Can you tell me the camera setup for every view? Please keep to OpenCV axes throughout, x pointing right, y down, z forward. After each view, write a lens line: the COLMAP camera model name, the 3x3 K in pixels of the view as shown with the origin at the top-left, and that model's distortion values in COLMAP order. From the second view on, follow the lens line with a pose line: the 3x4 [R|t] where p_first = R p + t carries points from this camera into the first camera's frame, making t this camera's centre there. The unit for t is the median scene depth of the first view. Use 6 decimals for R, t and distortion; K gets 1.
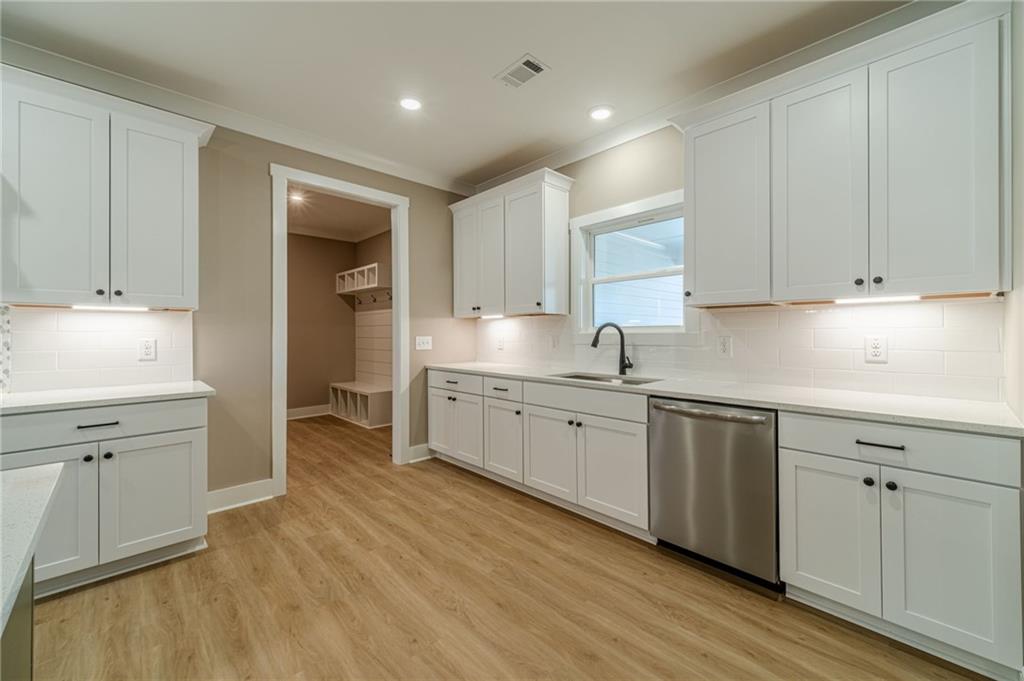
lens RADIAL K [[407.4, 0, 515.8], [0, 407.4, 328.7], [0, 0, 1]] dist [0.008219, -0.000681]
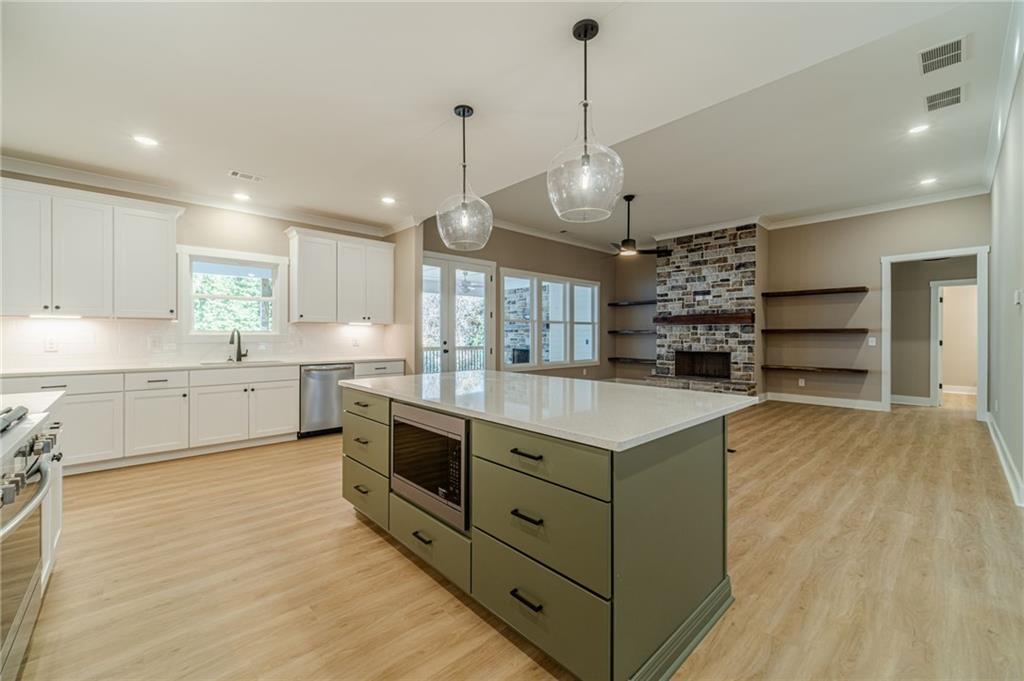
lens RADIAL K [[407.4, 0, 508.4], [0, 407.4, 333.1], [0, 0, 1]] dist [0.008219, -0.000681]
pose [[0.018633, 0.007221, 0.999800, -1.131974], [-0.014468, 0.999871, -0.006952, -0.000363], [-0.999722, -0.014336, 0.018735, -0.058386]]
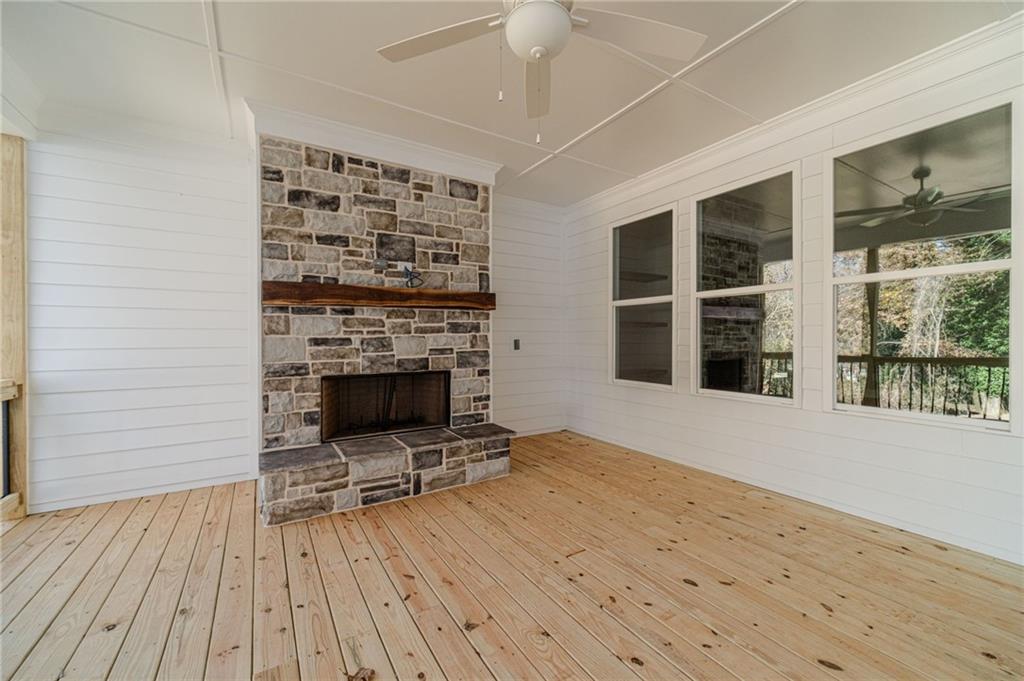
lens RADIAL K [[407.4, 0, 515.0], [0, 407.4, 339.0], [0, 0, 1]] dist [0.008219, -0.000681]
pose [[-0.980809, 0.006223, 0.194873, 1.870637], [0.003704, 0.999905, -0.013287, 0.037429], [-0.194937, -0.012310, -0.980739, 0.821418]]
